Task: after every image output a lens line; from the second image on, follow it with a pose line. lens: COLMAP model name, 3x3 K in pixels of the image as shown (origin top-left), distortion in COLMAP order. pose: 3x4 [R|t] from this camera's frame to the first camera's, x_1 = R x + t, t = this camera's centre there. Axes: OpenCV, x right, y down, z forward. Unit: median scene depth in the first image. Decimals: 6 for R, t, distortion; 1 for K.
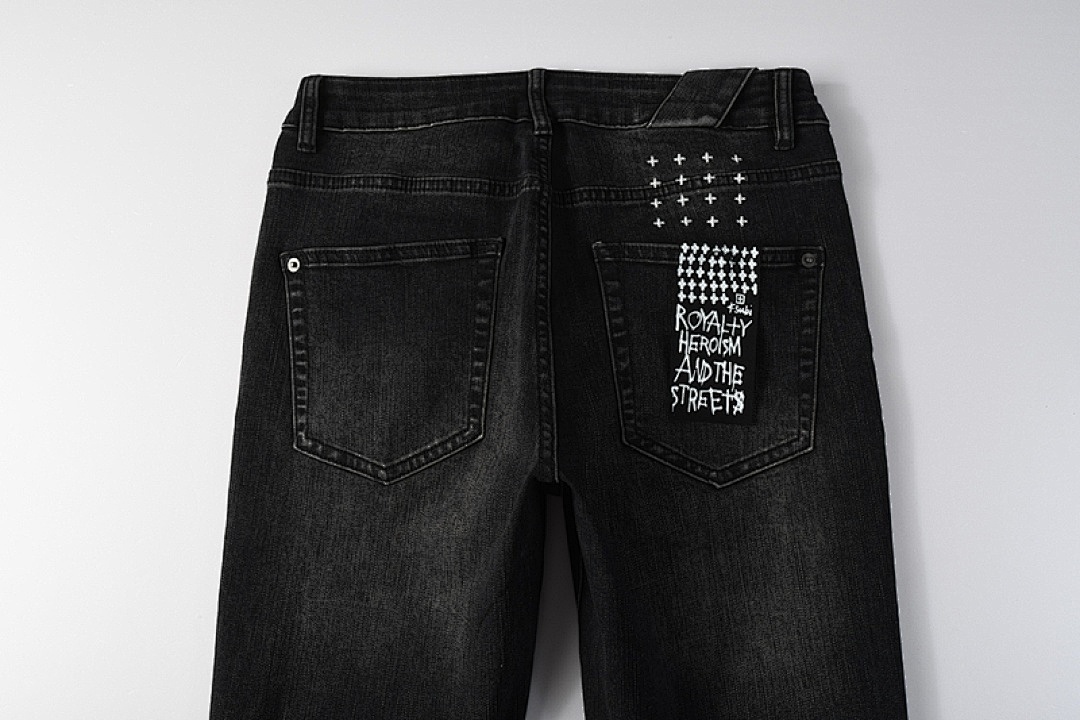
lens RADIAL K [[822.7, 0, 541.7], [0, 822.7, 358.6], [0, 0, 1]] dist [-0.023944, -0.003137]
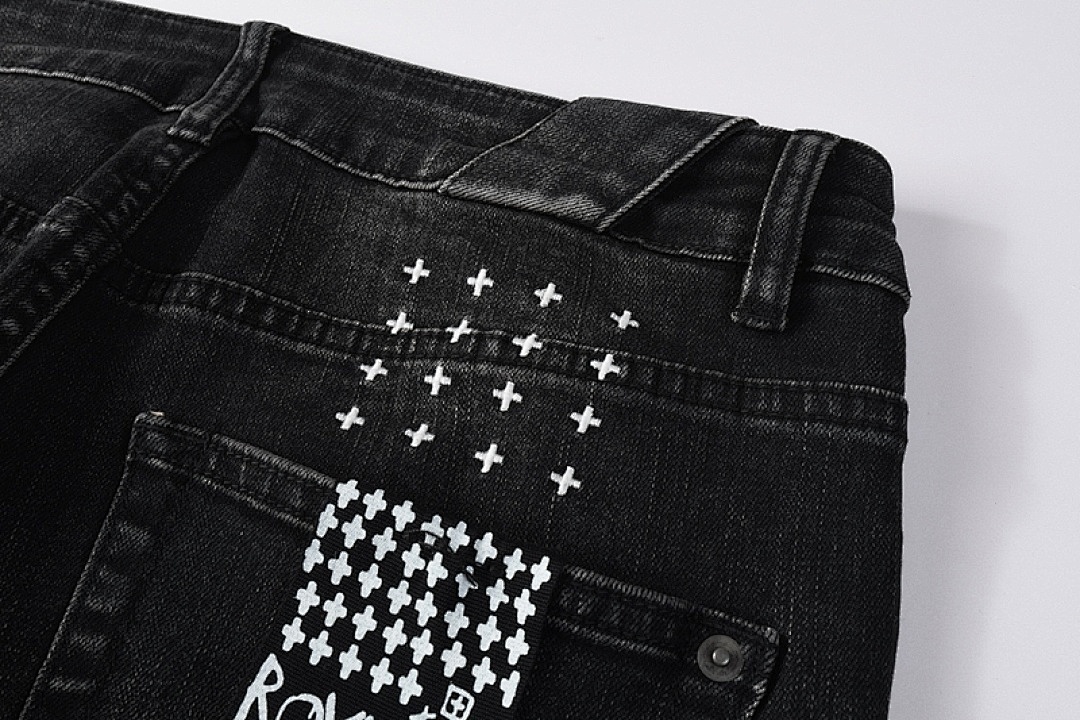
lens RADIAL K [[1128.7, 0, 538.5], [0, 1128.7, 361.7], [0, 0, 1]] dist [-0.006160, 0.000000]
pose [[0.937450, 0.275248, -0.213134, 0.320203], [-0.328408, 0.902339, -0.279164, -0.079331], [0.115480, 0.331697, 0.936291, 0.554638]]
